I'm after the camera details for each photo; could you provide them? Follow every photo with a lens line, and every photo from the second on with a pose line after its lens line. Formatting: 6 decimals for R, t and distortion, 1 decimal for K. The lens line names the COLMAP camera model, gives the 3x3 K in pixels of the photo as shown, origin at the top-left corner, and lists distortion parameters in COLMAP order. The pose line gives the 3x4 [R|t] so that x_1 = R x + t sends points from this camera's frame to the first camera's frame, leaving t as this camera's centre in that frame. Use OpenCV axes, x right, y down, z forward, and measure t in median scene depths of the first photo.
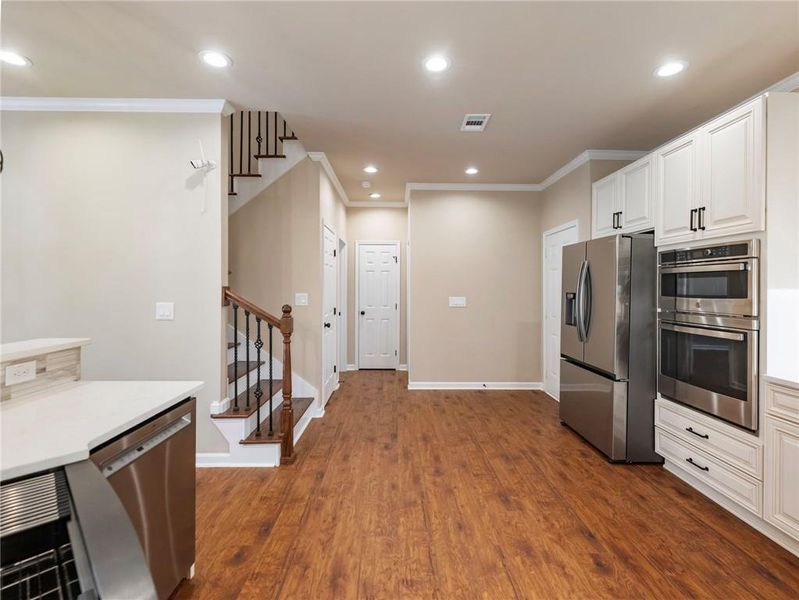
lens RADIAL K [[375.3, 0, 396.8], [0, 375.3, 287.7], [0, 0, 1]] dist [0.003504, -0.001180]
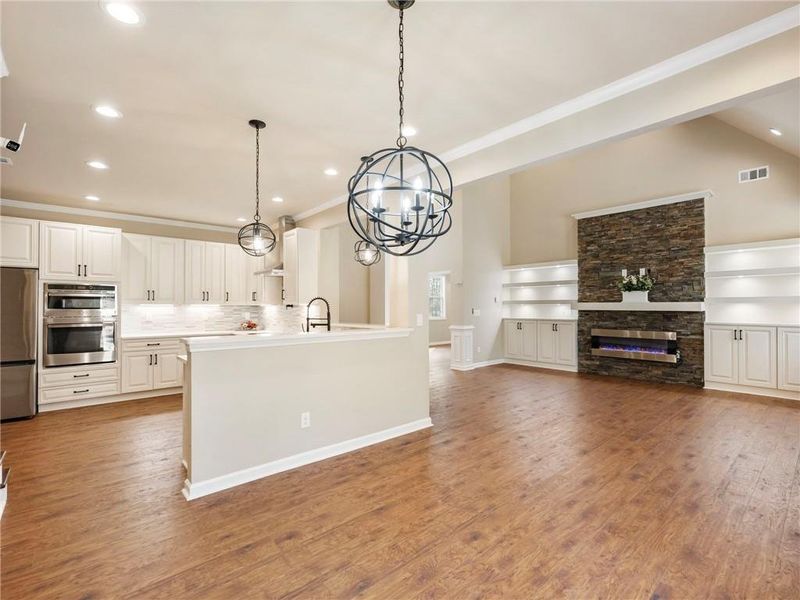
lens RADIAL K [[375.8, 0, 404.1], [0, 375.8, 302.3], [0, 0, 1]] dist [0.003504, -0.001180]
pose [[-0.652352, 0.008361, 0.757870, -1.586813], [0.001695, 0.999953, -0.009572, 0.011593], [-0.757914, -0.004959, -0.652335, 0.853955]]
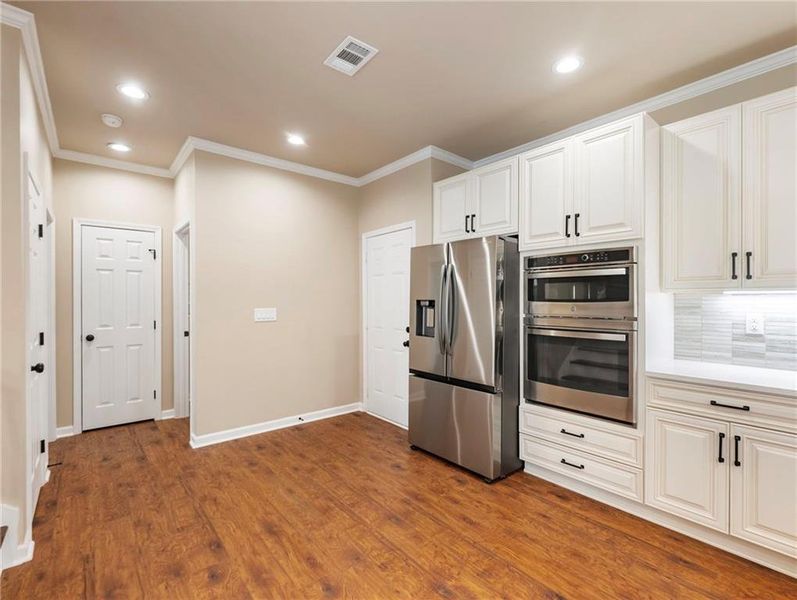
lens RADIAL K [[375.5, 0, 400.2], [0, 375.5, 301.0], [0, 0, 1]] dist [-0.001570, 0.000646]
pose [[0.773025, -0.007939, 0.634326, -0.180245], [0.005626, 0.999968, 0.005659, 0.013222], [-0.634351, -0.000806, 0.773045, 0.429156]]
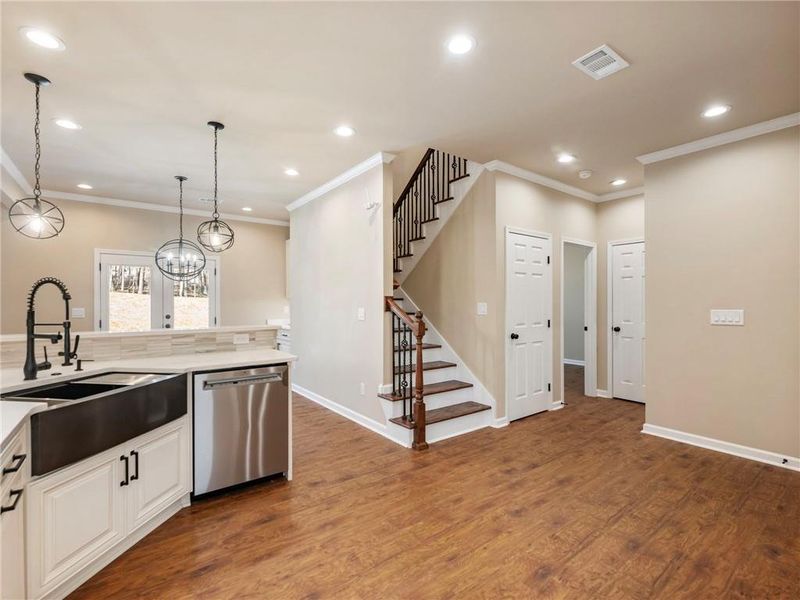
lens RADIAL K [[375.8, 0, 395.6], [0, 375.8, 304.9], [0, 0, 1]] dist [0.003504, -0.001180]
pose [[0.582447, 0.001192, -0.812868, 0.606358], [0.002235, 0.999993, 0.003068, 0.022697], [0.812865, -0.003604, 0.582440, 0.277016]]
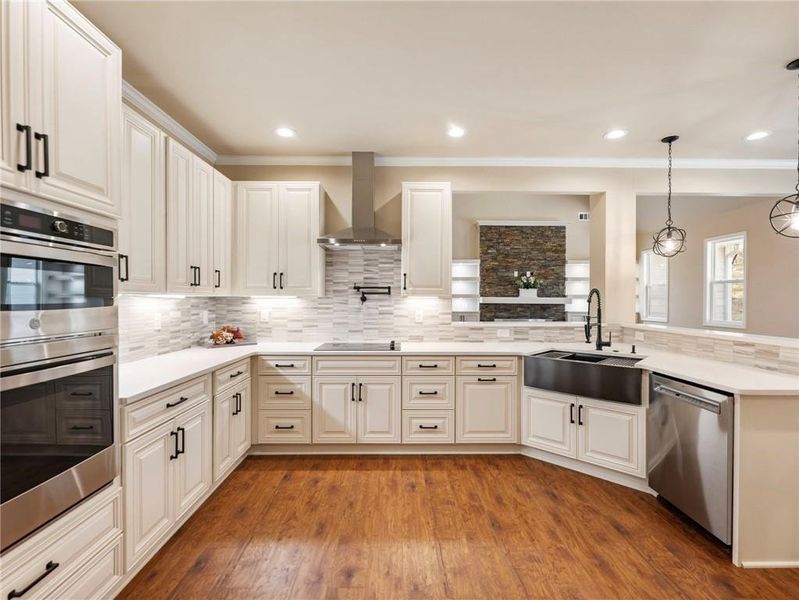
lens RADIAL K [[375.3, 0, 396.0], [0, 375.3, 302.3], [0, 0, 1]] dist [0.003504, -0.001180]
pose [[-0.999976, -0.006934, -0.000917, 0.270707], [-0.006943, 0.999918, 0.010793, 0.006710], [0.000842, 0.010799, -0.999941, 1.272989]]
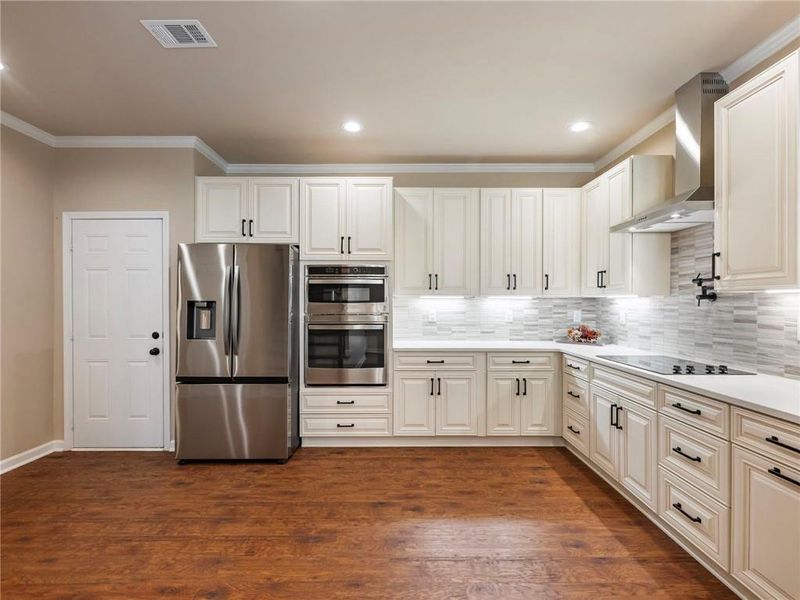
lens RADIAL K [[375.8, 0, 409.3], [0, 375.8, 304.5], [0, 0, 1]] dist [0.003504, -0.001180]
pose [[-0.004802, -0.006610, 0.999967, -0.471970], [0.001357, 0.999977, 0.006616, 0.020364], [-0.999988, 0.001389, -0.004793, 0.658254]]
